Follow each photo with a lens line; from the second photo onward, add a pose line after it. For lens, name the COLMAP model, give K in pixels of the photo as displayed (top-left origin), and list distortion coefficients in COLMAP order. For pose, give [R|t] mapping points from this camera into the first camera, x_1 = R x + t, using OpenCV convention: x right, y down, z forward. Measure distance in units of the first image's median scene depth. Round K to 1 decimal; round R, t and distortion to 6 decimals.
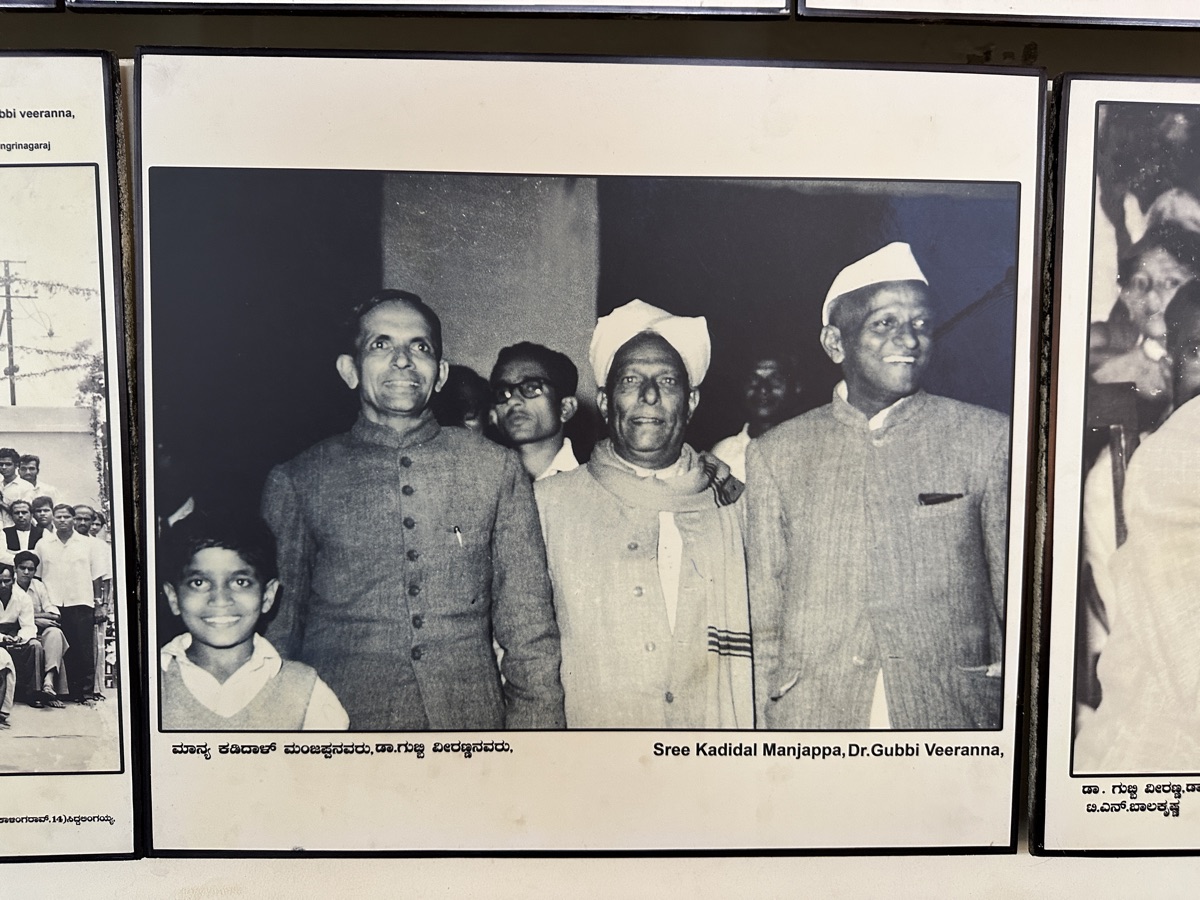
lens RADIAL K [[841.5, 0, 599.0], [0, 841.5, 449.3], [0, 0, 1]] dist [-0.011184, -0.002915]
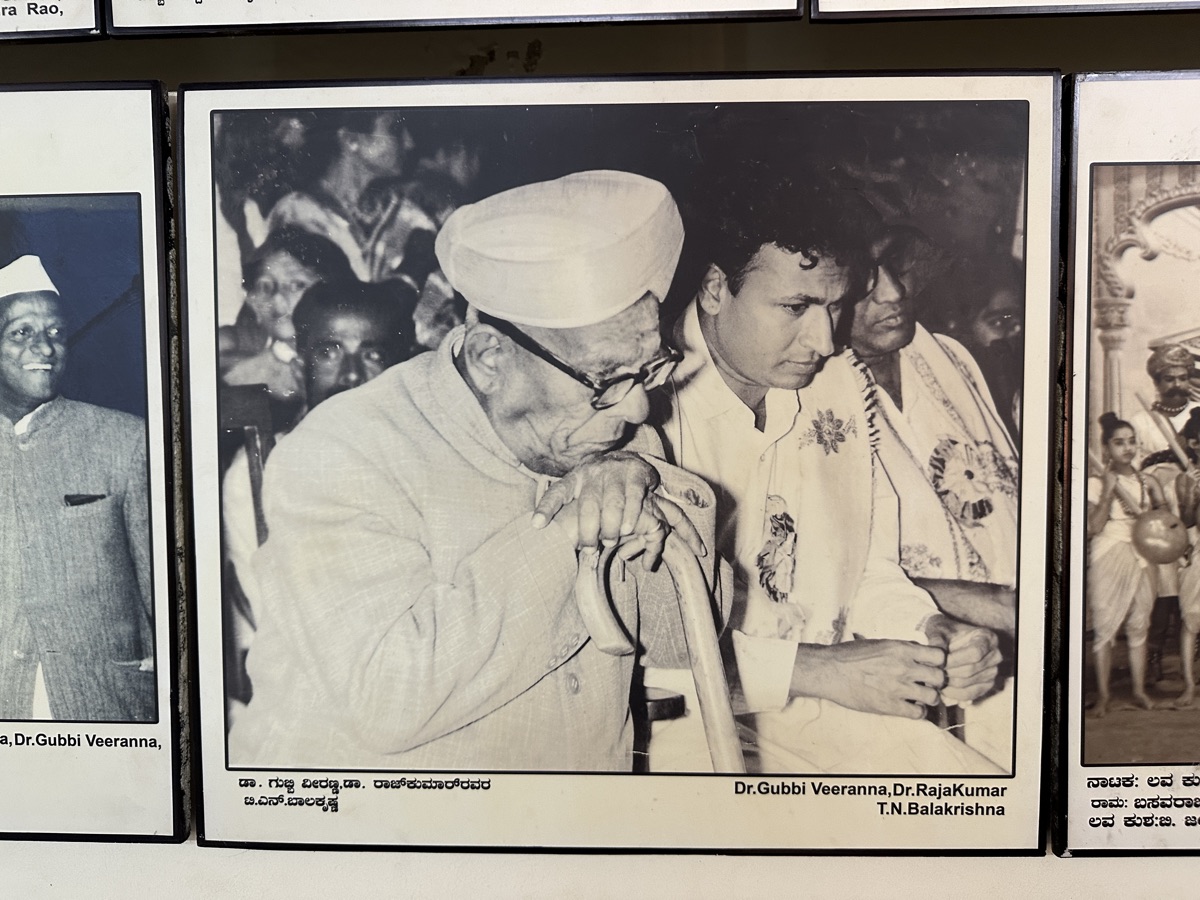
lens RADIAL K [[841.5, 0, 604.6], [0, 841.5, 447.8], [0, 0, 1]] dist [-0.011184, -0.002915]
pose [[0.997744, -0.013133, -0.065829, 1.115652], [0.013178, 0.999913, 0.000252, 0.002848], [0.065820, -0.001119, 0.997831, 0.006658]]
